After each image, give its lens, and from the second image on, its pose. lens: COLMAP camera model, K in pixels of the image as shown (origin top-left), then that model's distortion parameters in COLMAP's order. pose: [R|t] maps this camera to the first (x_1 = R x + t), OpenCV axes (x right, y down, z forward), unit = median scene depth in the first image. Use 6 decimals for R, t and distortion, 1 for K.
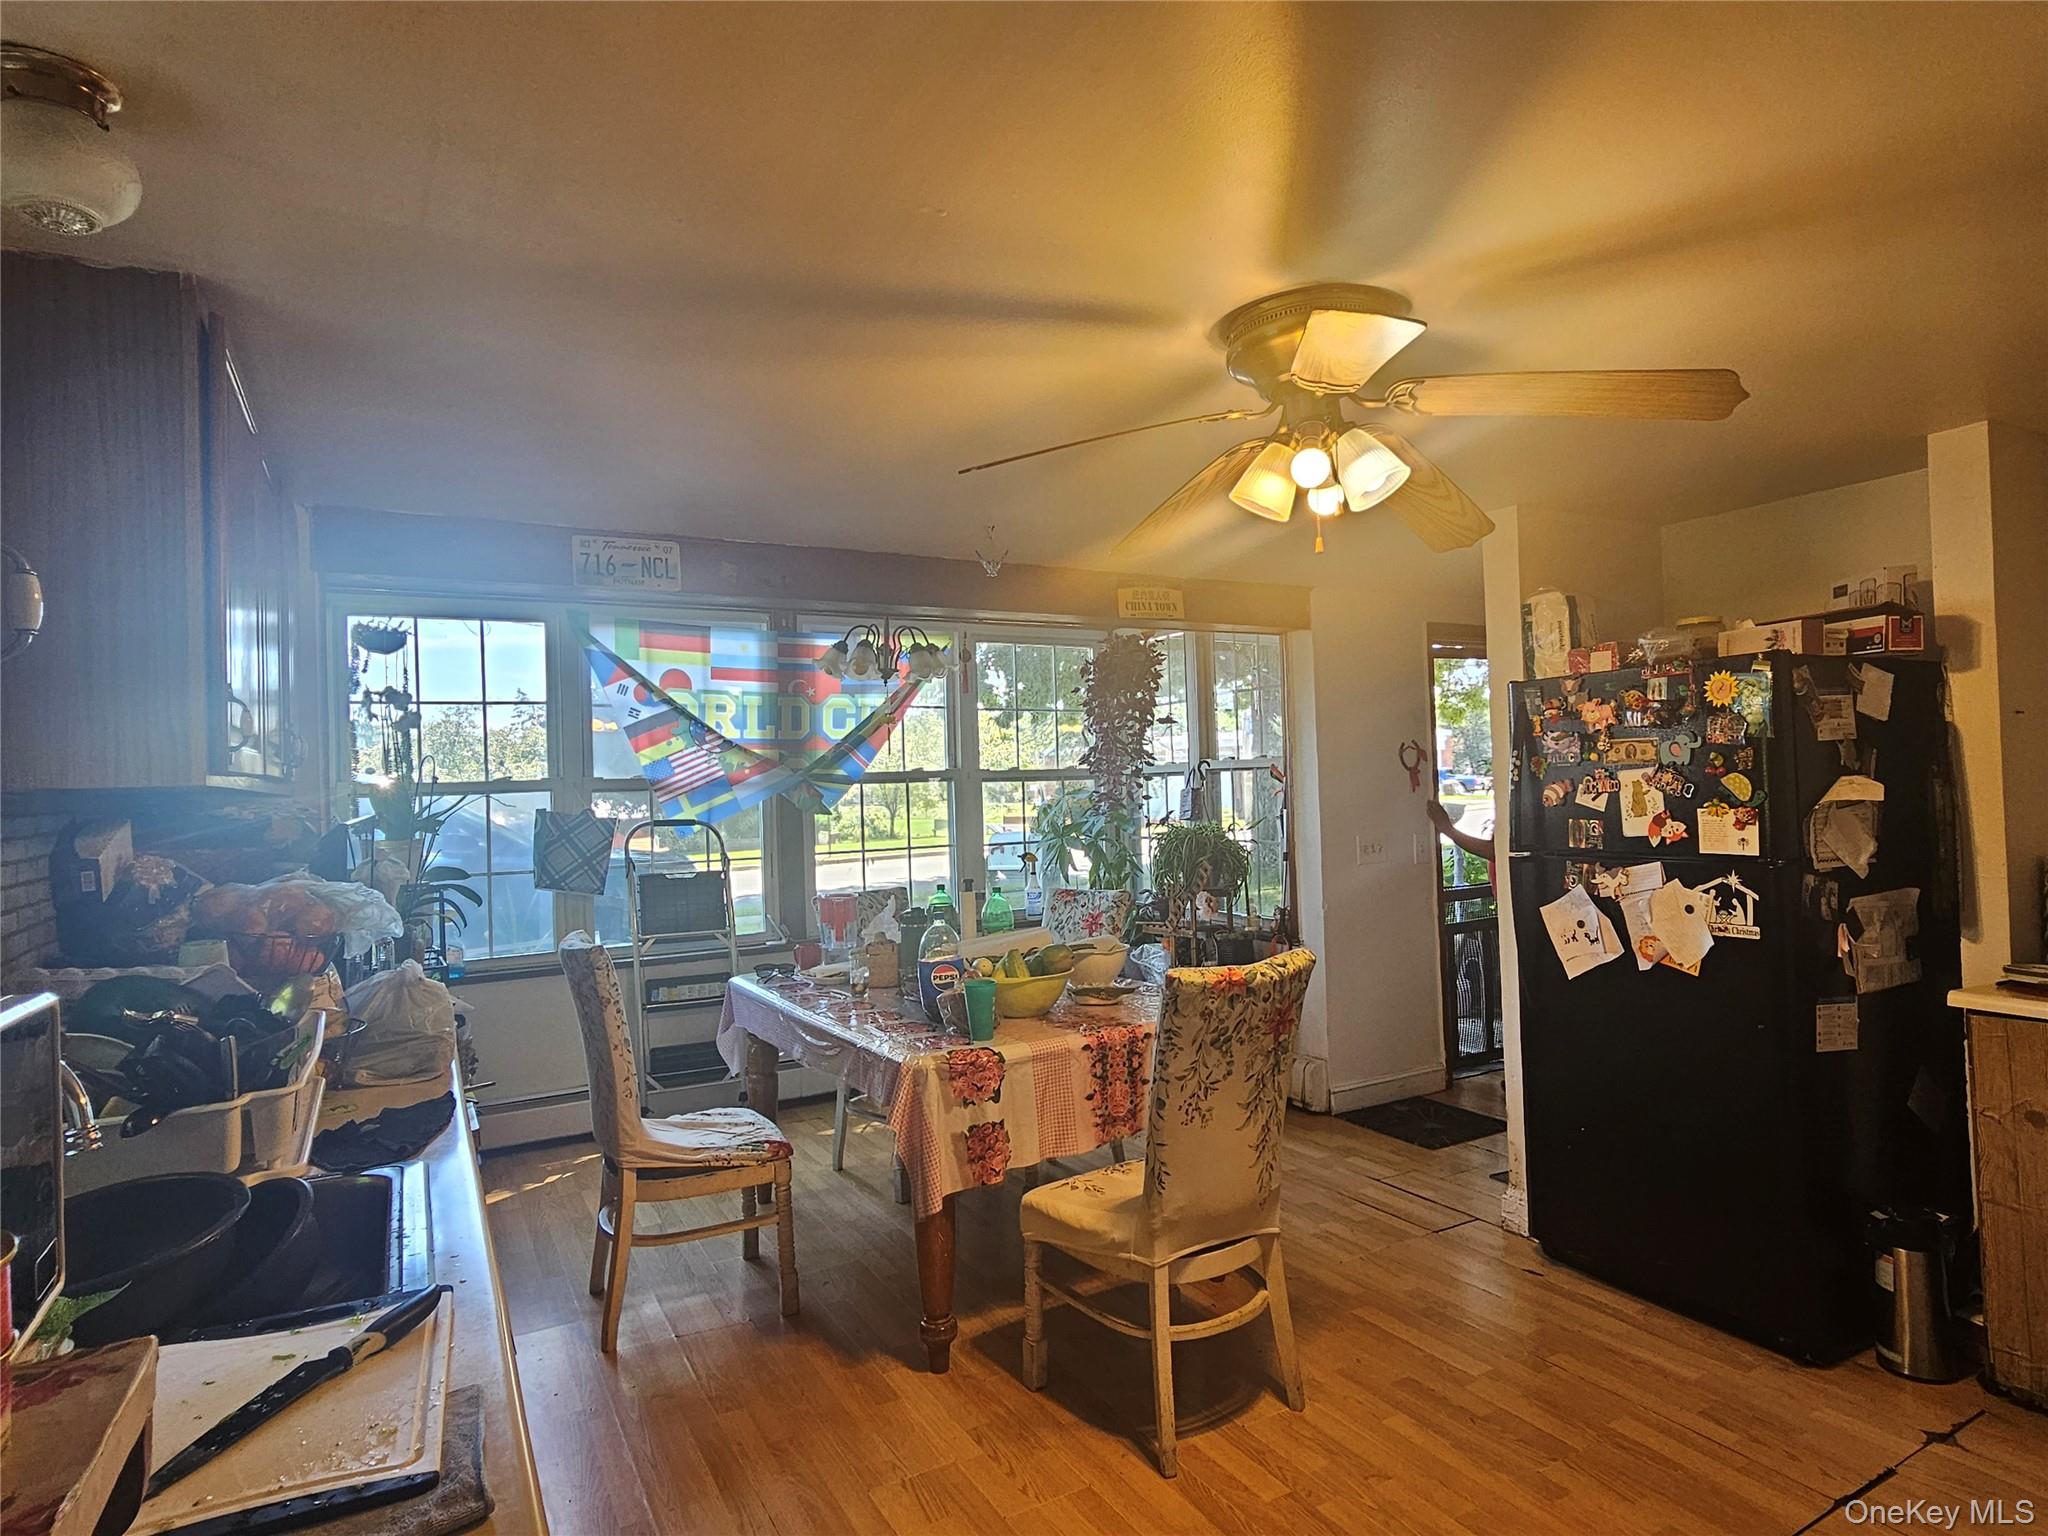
lens RADIAL K [[1121.3, 0, 1027.9], [0, 1121.3, 768.1], [0, 0, 1]] dist [0.000582, -0.002407]
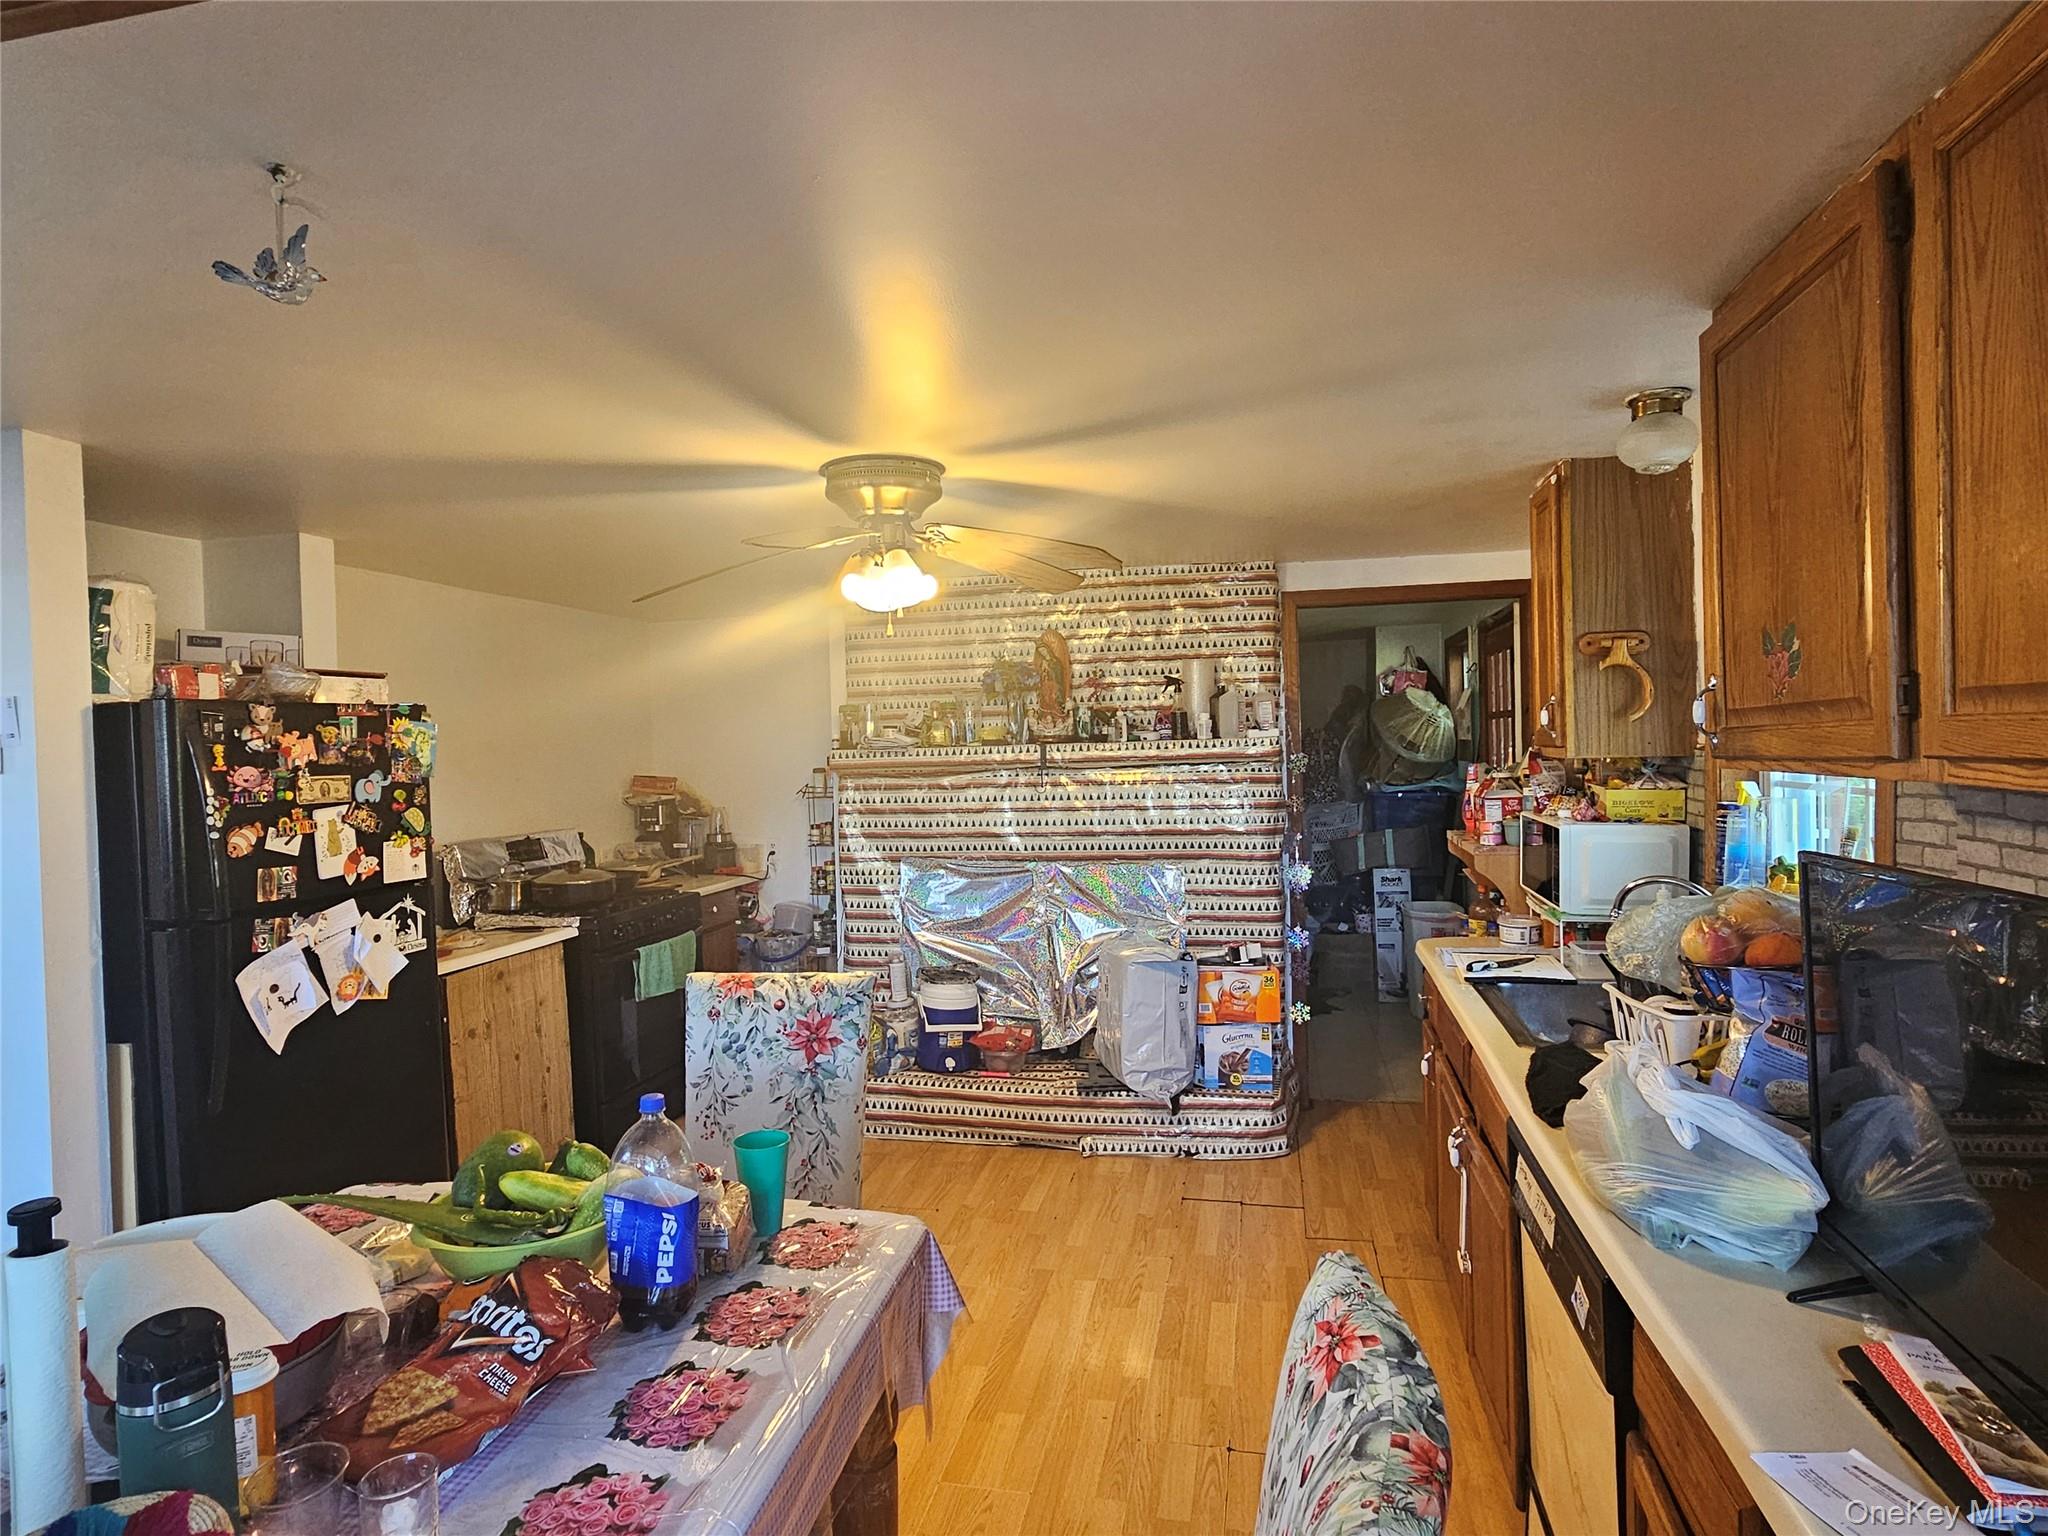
lens RADIAL K [[1121.3, 0, 1027.7], [0, 1121.3, 765.4], [0, 0, 1]] dist [0.000582, -0.002407]
pose [[-0.749867, 0.038193, 0.660485, -0.527192], [0.038129, 0.999168, -0.014489, 0.001321], [-0.660489, 0.014319, -0.750699, 1.268472]]
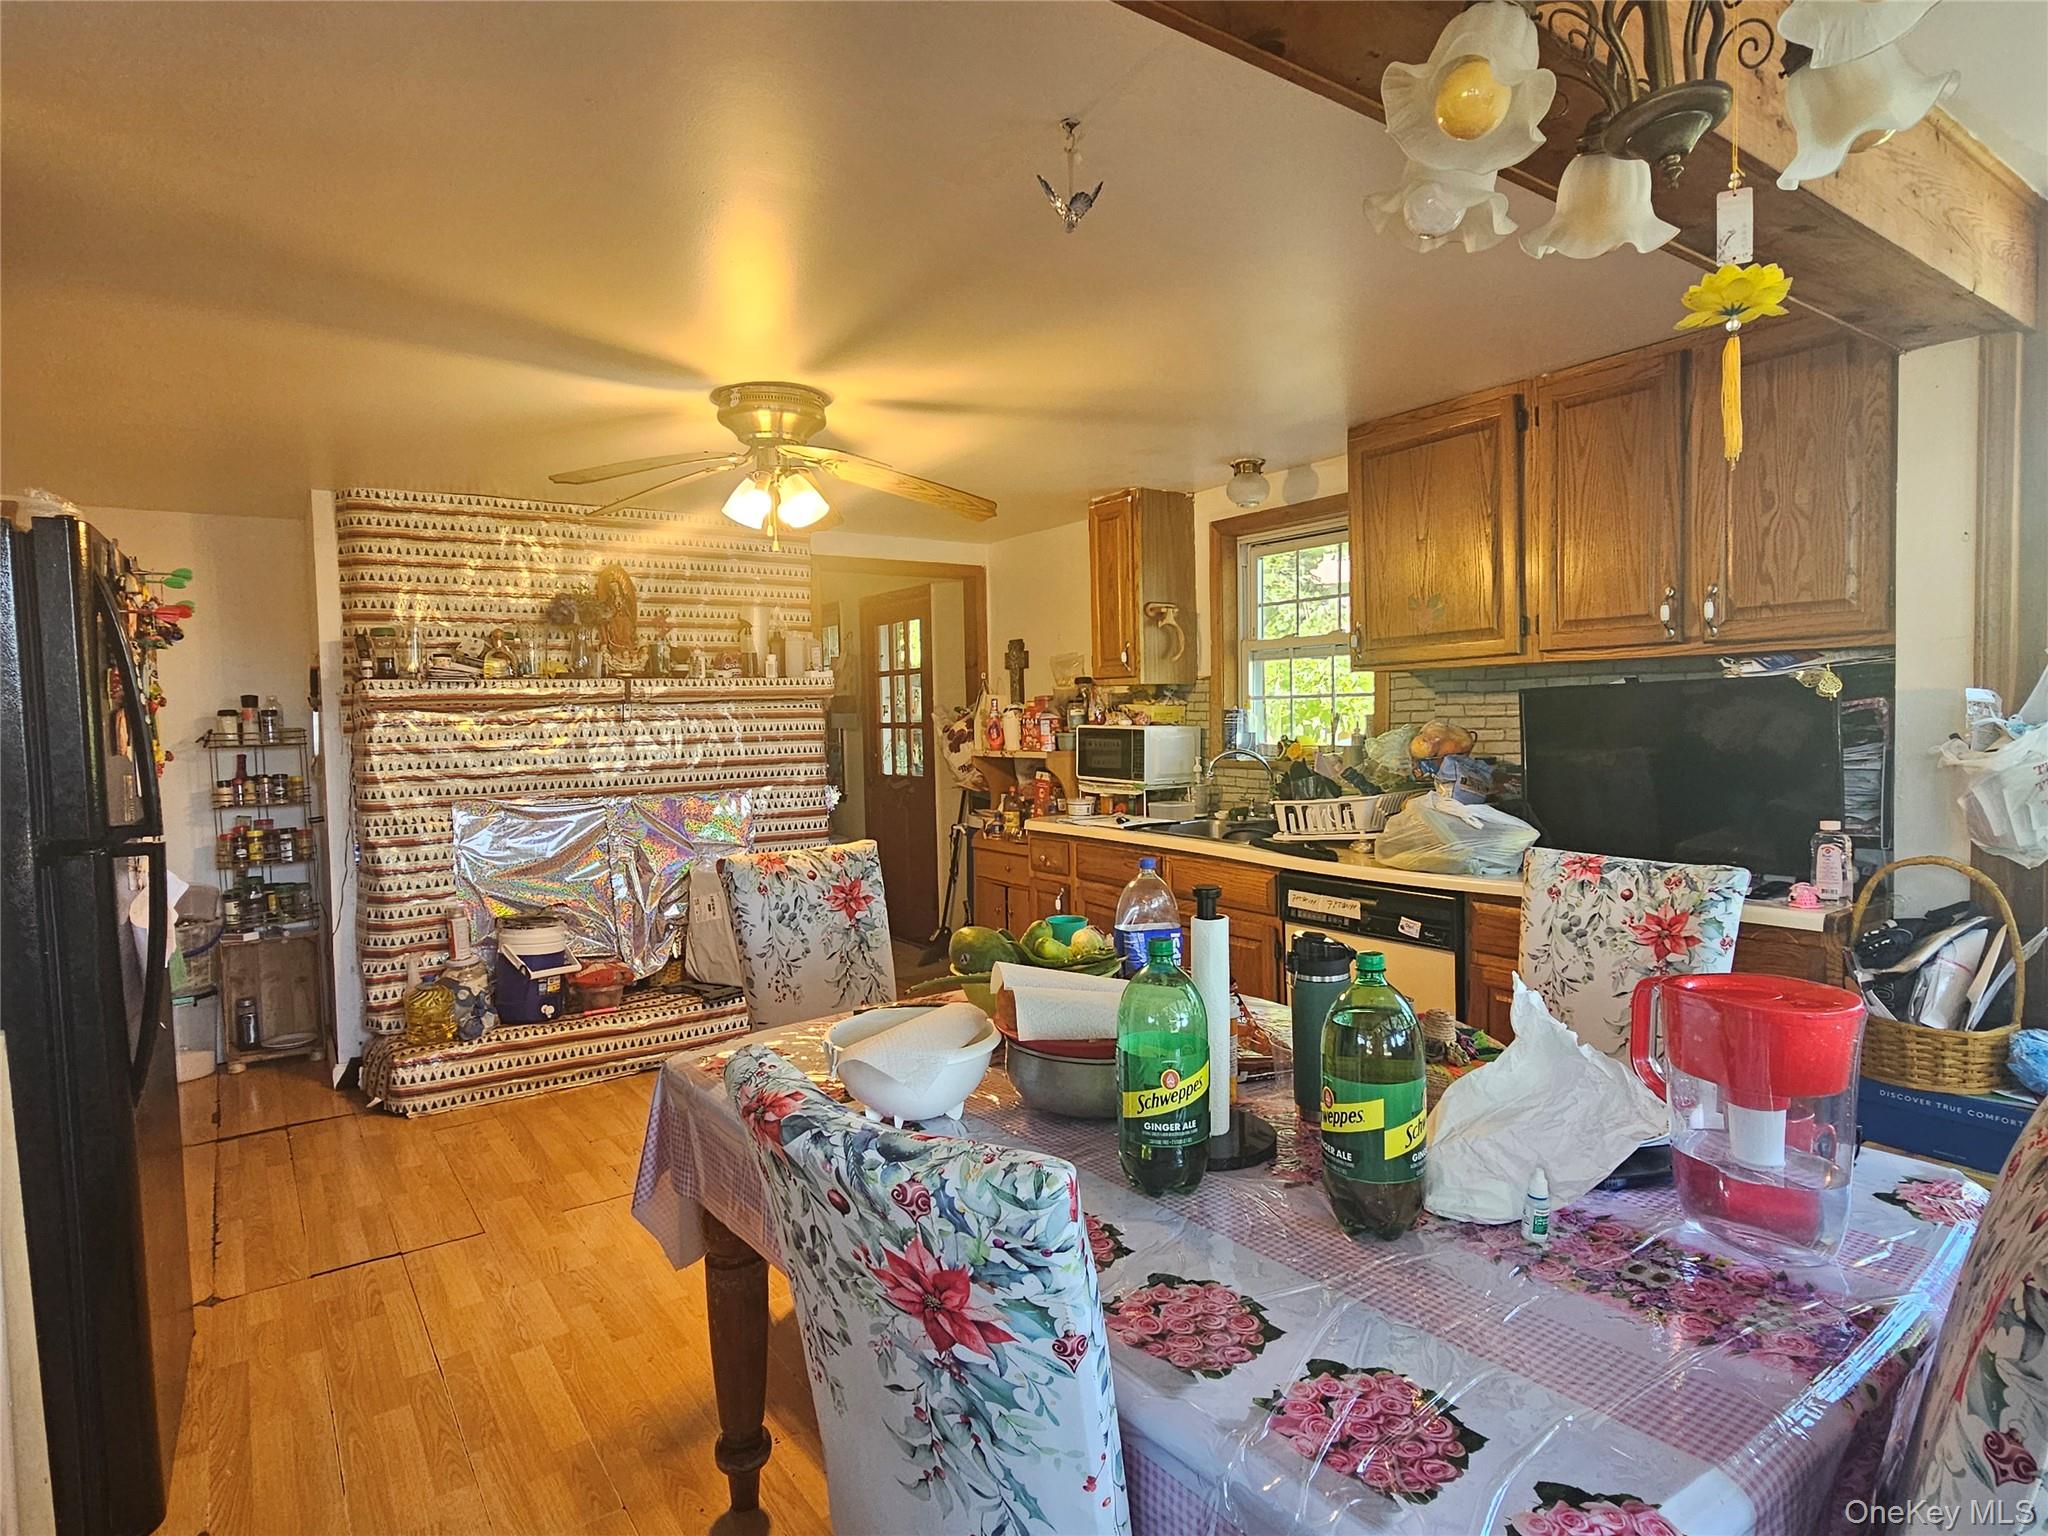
lens RADIAL K [[1121.3, 0, 1027.6], [0, 1121.3, 767.8], [0, 0, 1]] dist [0.000582, -0.002407]
pose [[-0.992028, 0.059675, -0.110990, 0.054005], [0.056215, 0.997838, 0.034048, 0.048338], [0.112782, 0.027537, -0.993238, 1.670640]]
